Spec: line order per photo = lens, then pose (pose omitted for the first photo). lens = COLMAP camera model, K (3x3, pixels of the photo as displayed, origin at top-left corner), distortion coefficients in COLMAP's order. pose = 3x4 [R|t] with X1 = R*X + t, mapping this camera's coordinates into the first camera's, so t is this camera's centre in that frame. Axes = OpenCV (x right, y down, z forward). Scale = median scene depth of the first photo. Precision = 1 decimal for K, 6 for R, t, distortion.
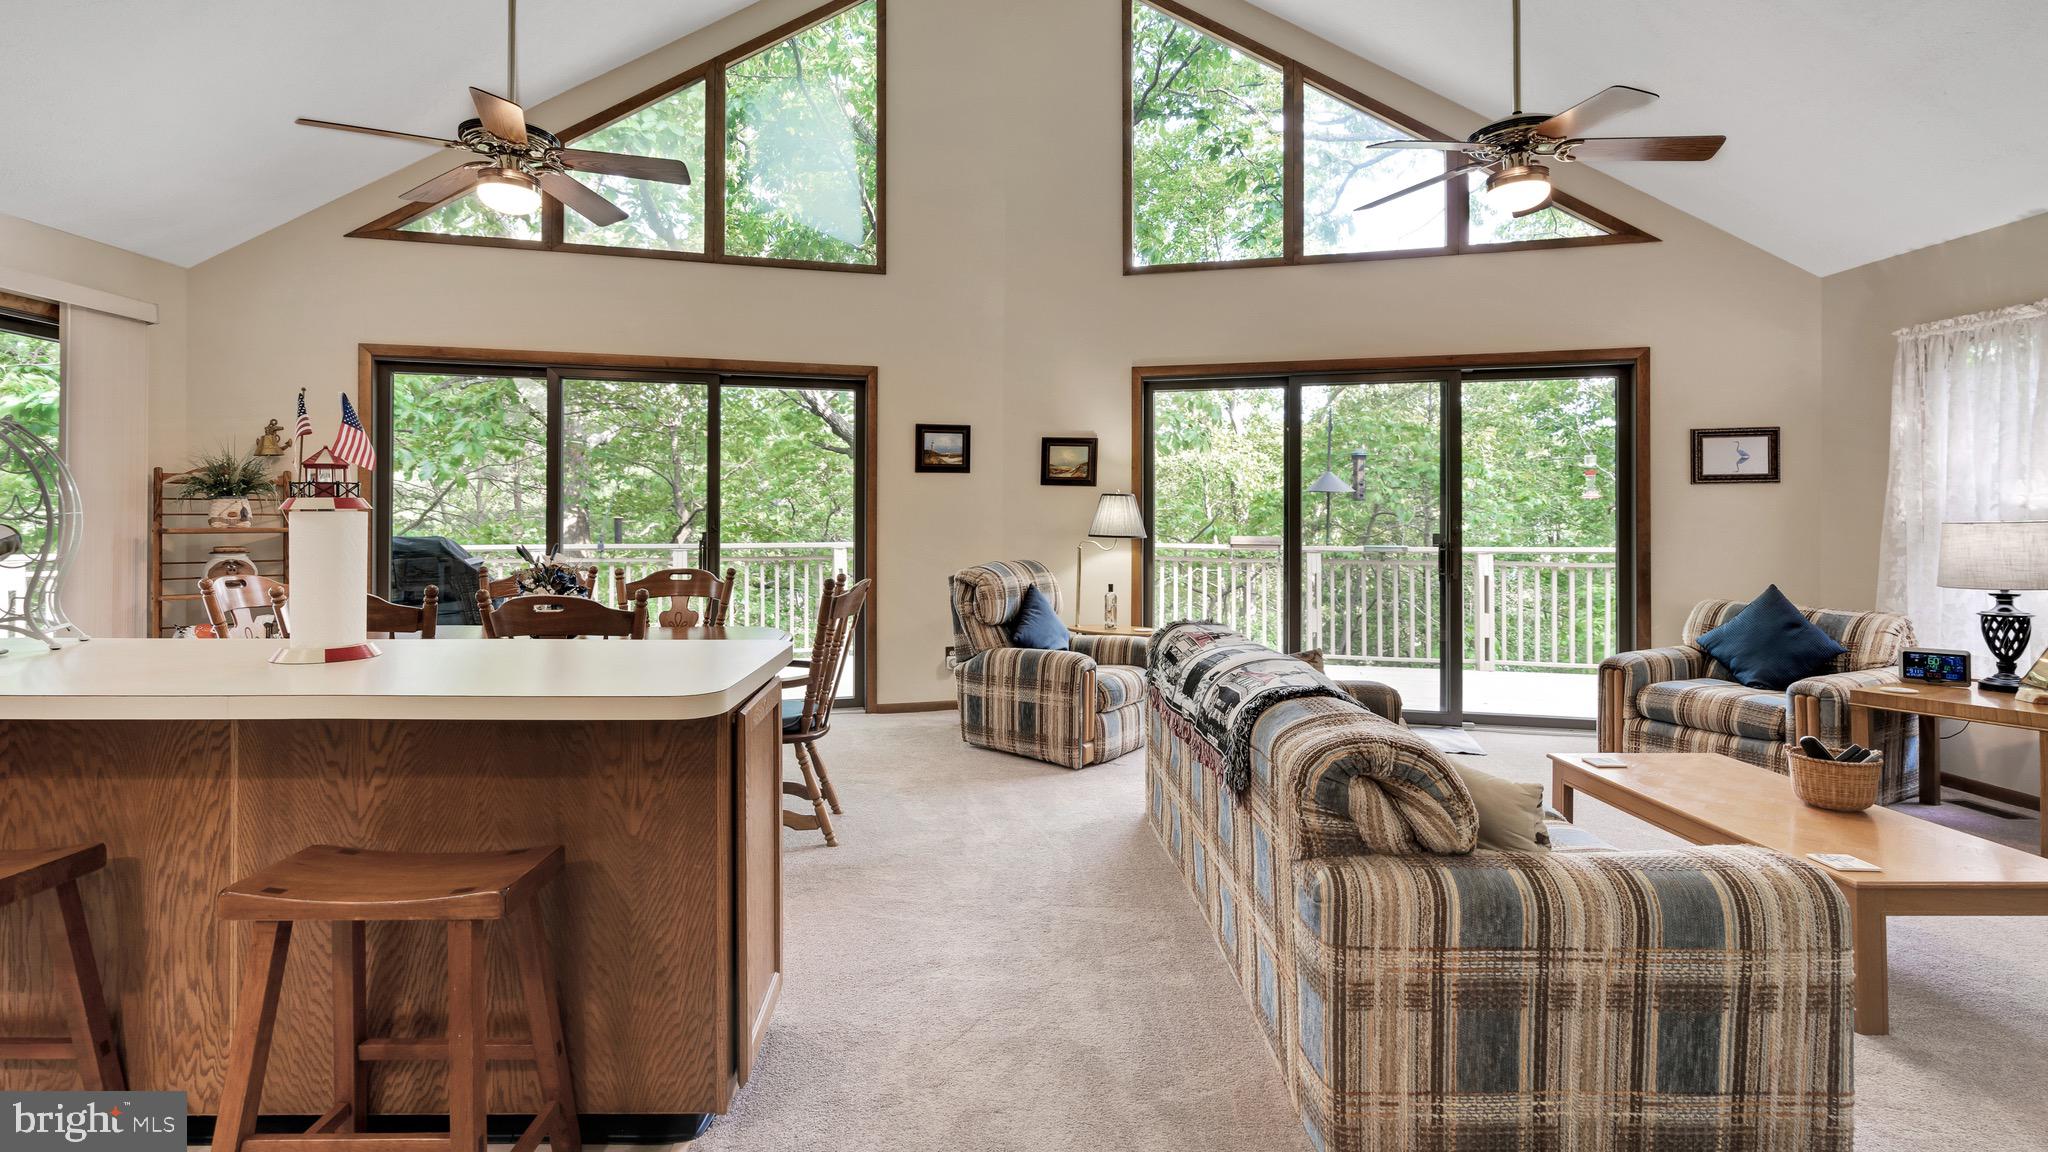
lens RADIAL K [[931.9, 0, 986.8], [0, 931.9, 516.2], [0, 0, 1]] dist [-0.008368, 0.003205]
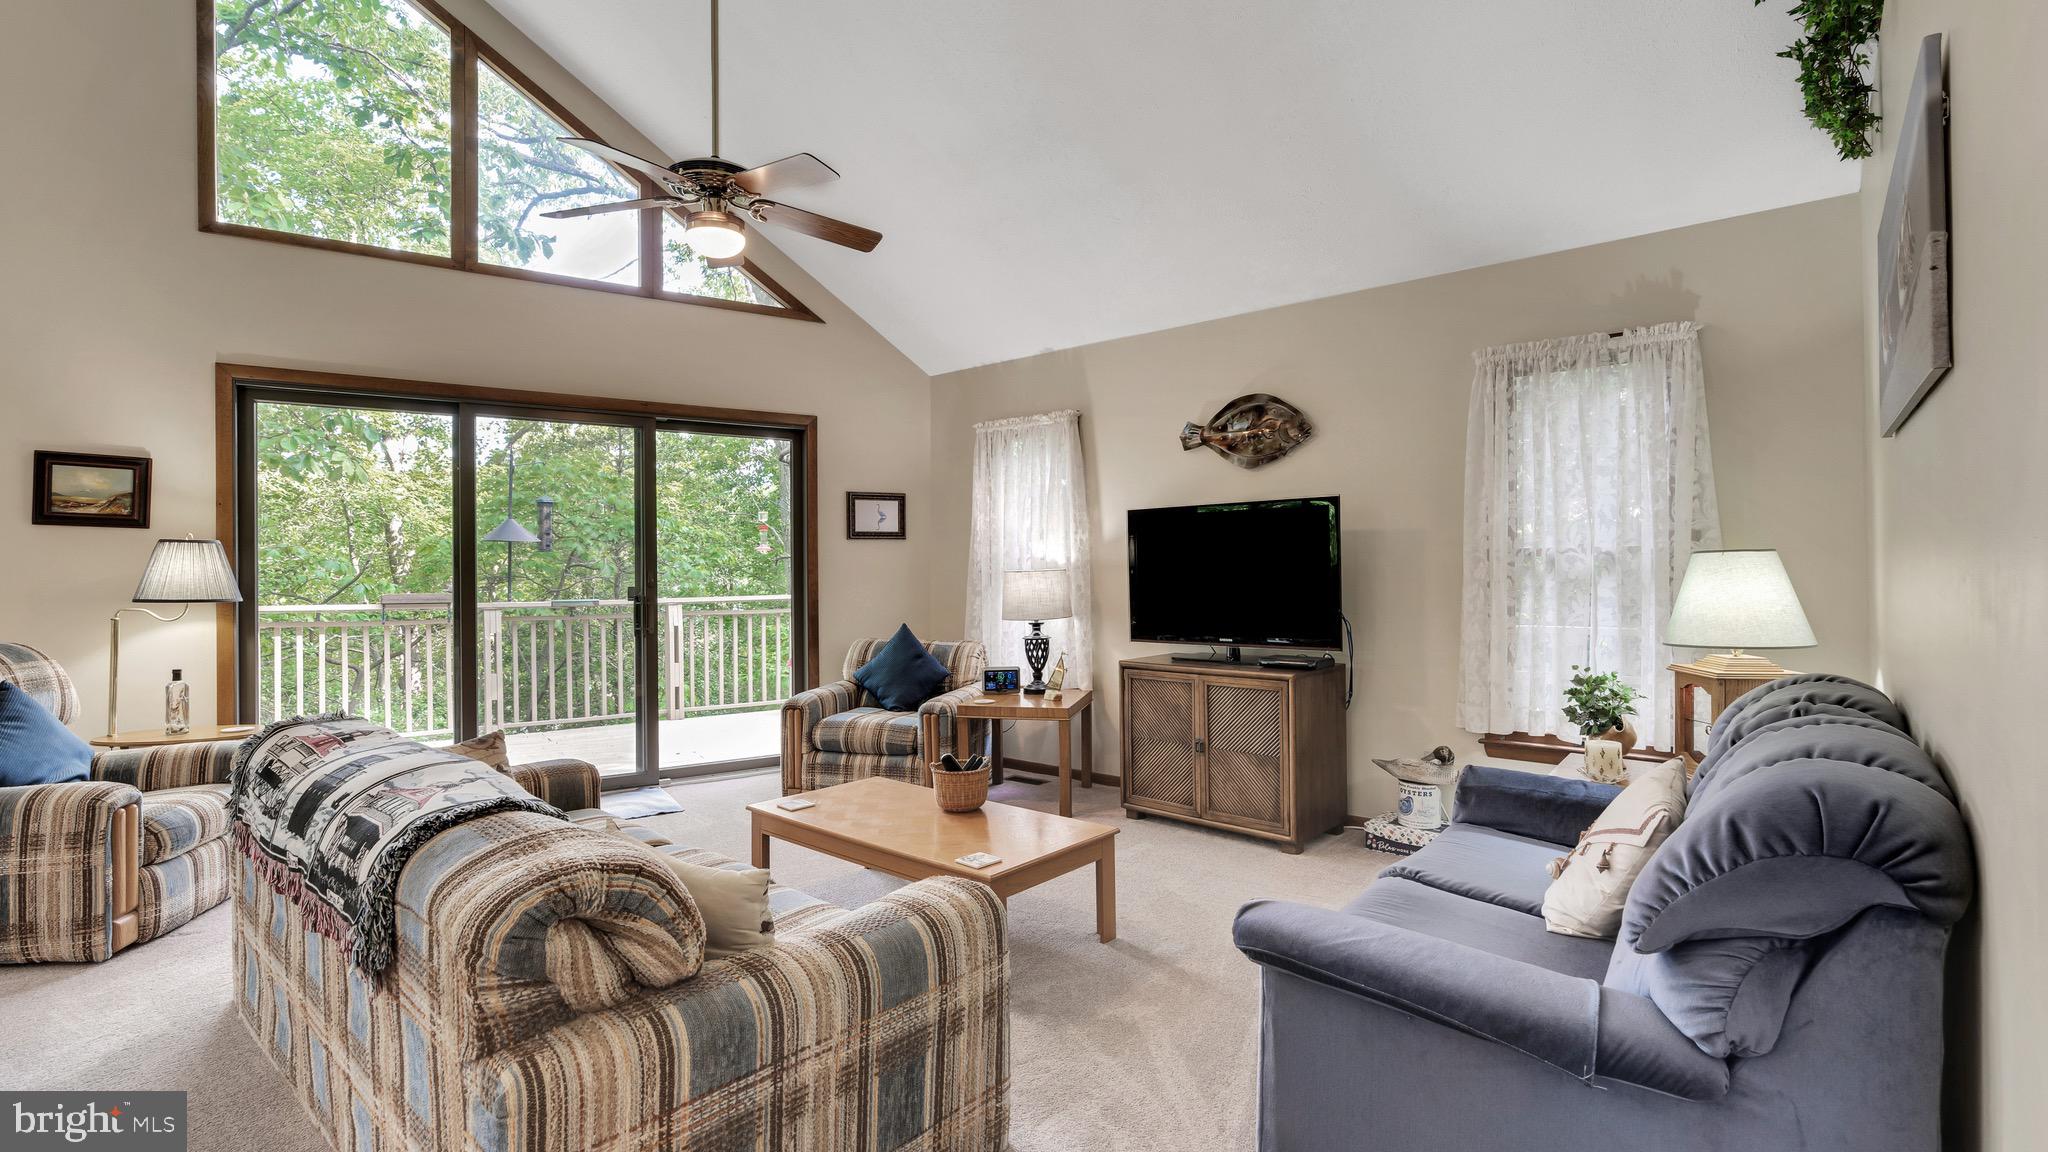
lens RADIAL K [[931.9, 0, 1019.4], [0, 931.9, 568.8], [0, 0, 1]] dist [-0.008368, 0.003205]
pose [[0.657650, -0.006640, 0.753294, 0.032616], [0.005435, 0.999977, 0.004069, -0.001970], [-0.753304, 0.001418, 0.657671, 0.091124]]
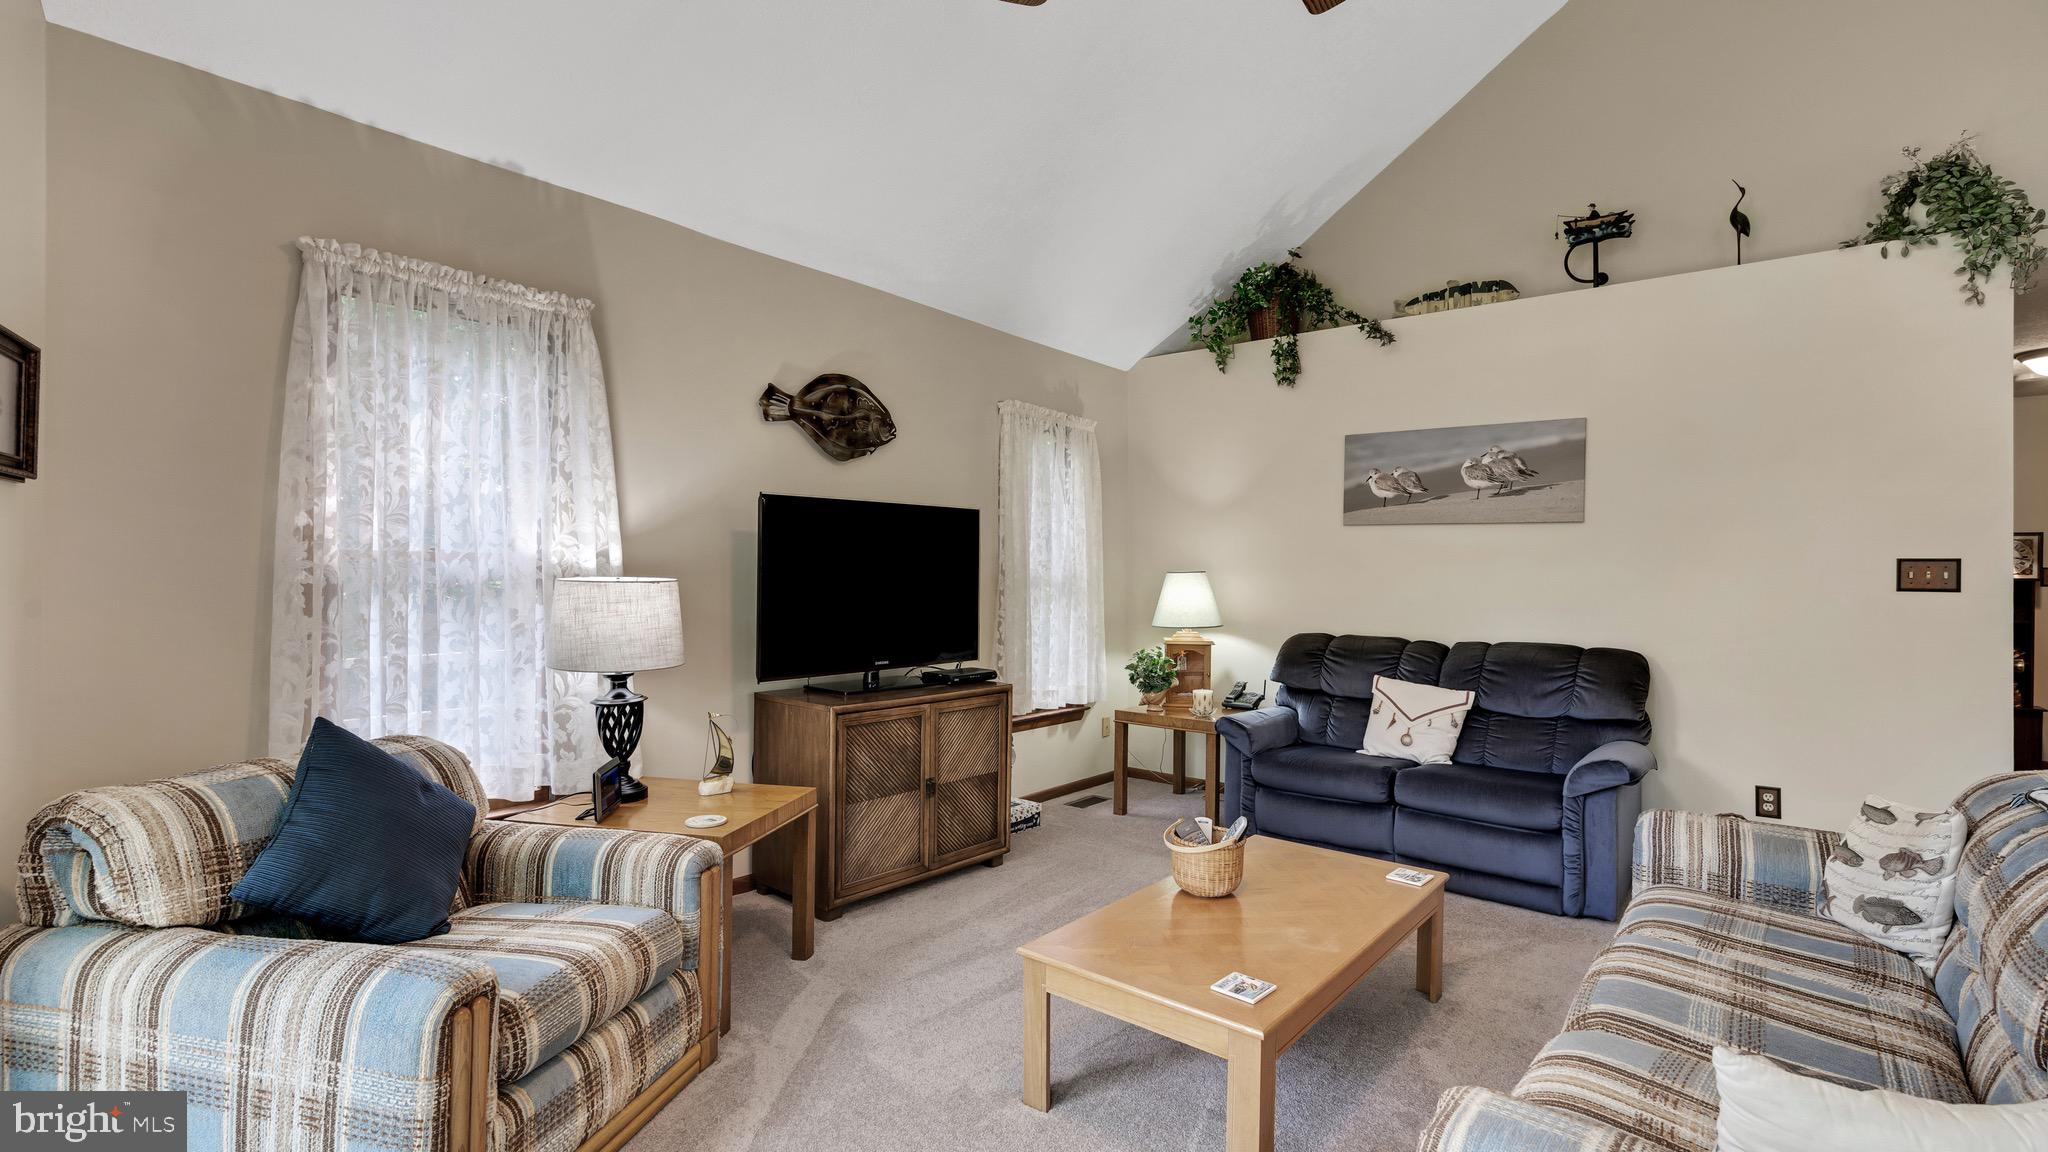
lens RADIAL K [[931.9, 0, 1023.1], [0, 931.9, 577.4], [0, 0, 1]] dist [-0.008368, 0.003205]
pose [[-0.772731, -0.008544, 0.634677, 0.295136], [-0.010642, 0.999943, 0.000505, -0.000226], [-0.634645, -0.006365, -0.772778, 1.167452]]
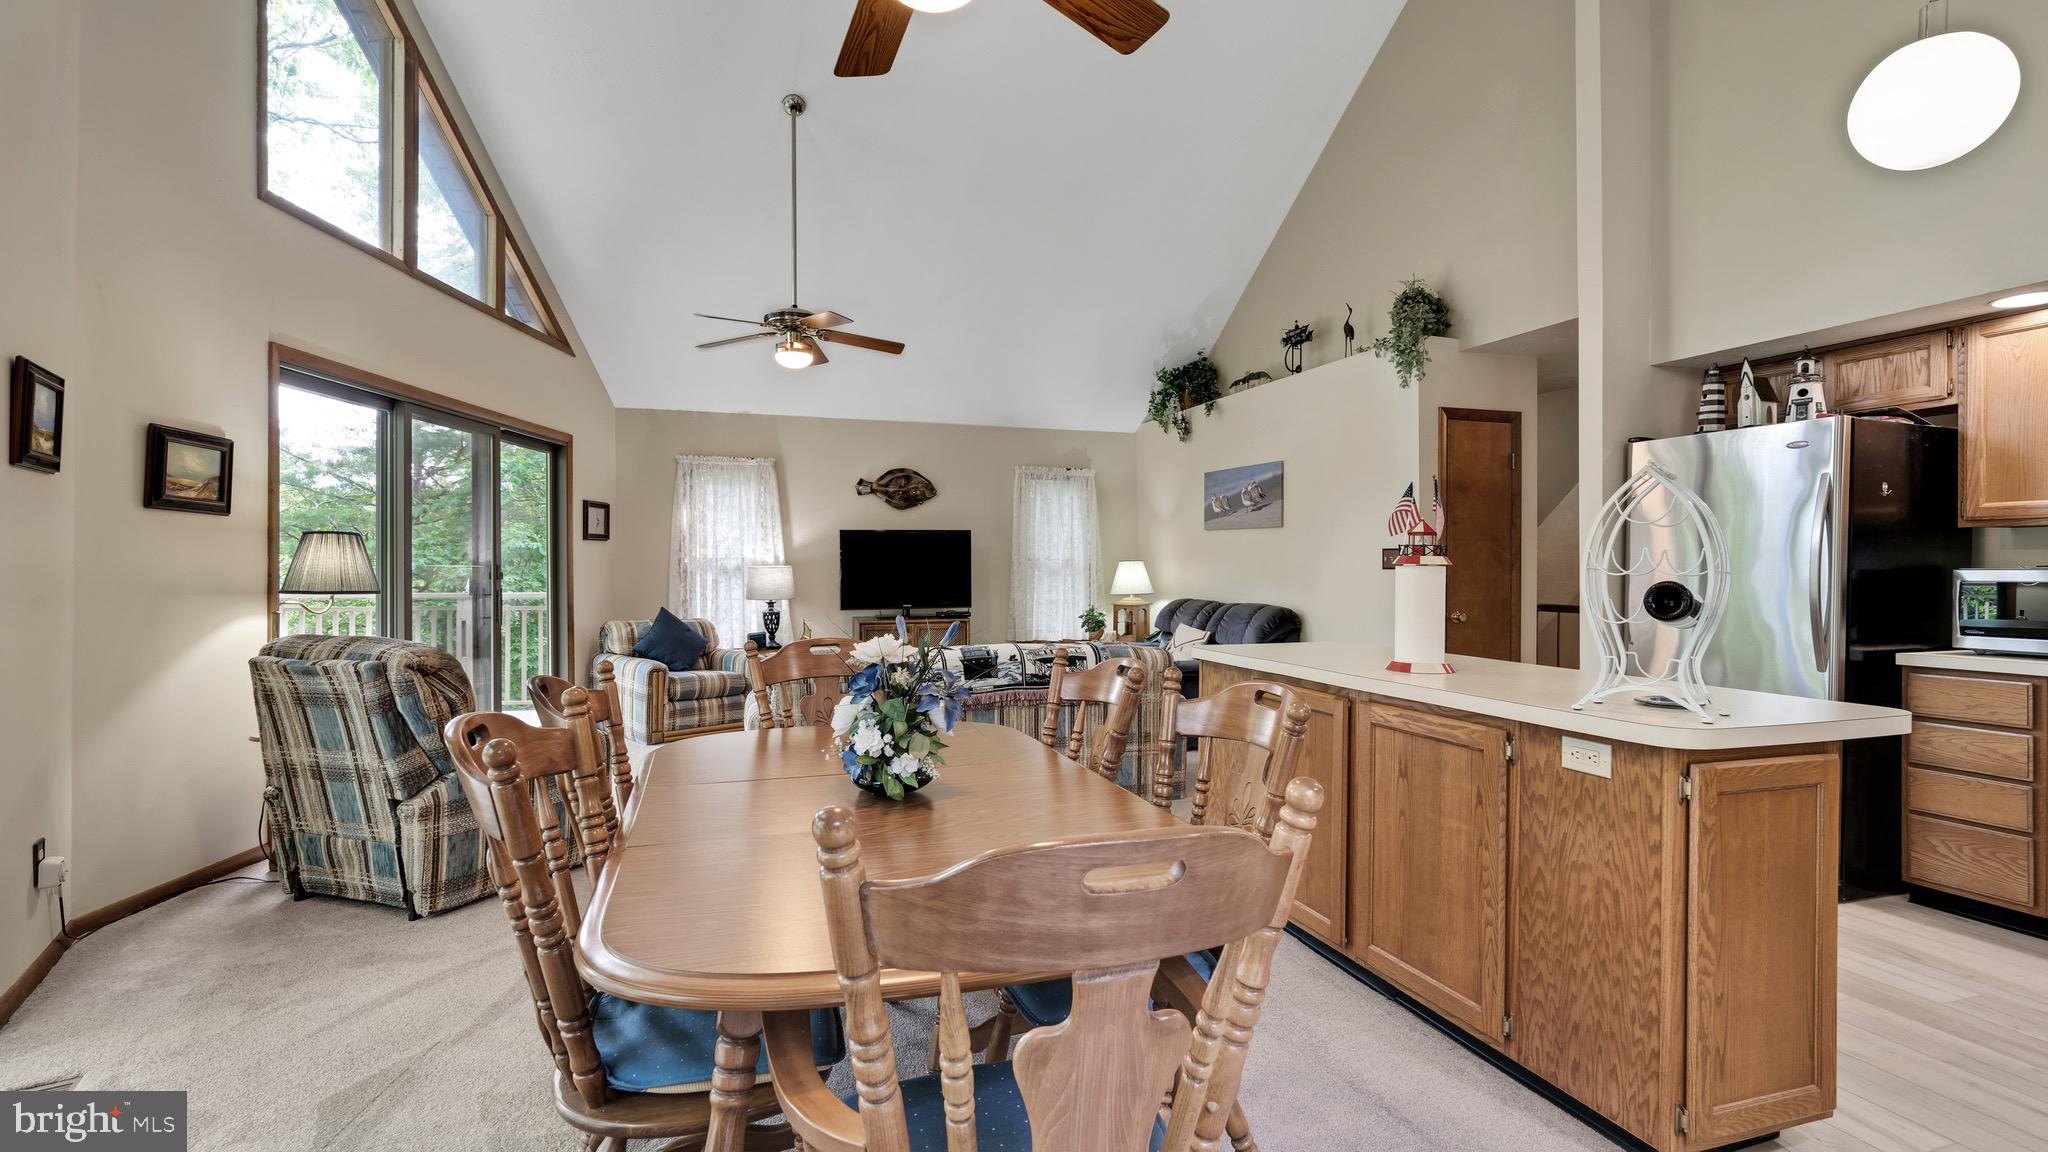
lens RADIAL K [[931.9, 0, 1028.9], [0, 931.9, 582.1], [0, 0, 1]] dist [-0.008368, 0.003205]
pose [[-0.302059, -0.019043, 0.953099, -0.866639], [-0.002313, 0.999812, 0.019243, -0.001043], [-0.953287, 0.003608, -0.302046, 0.909684]]
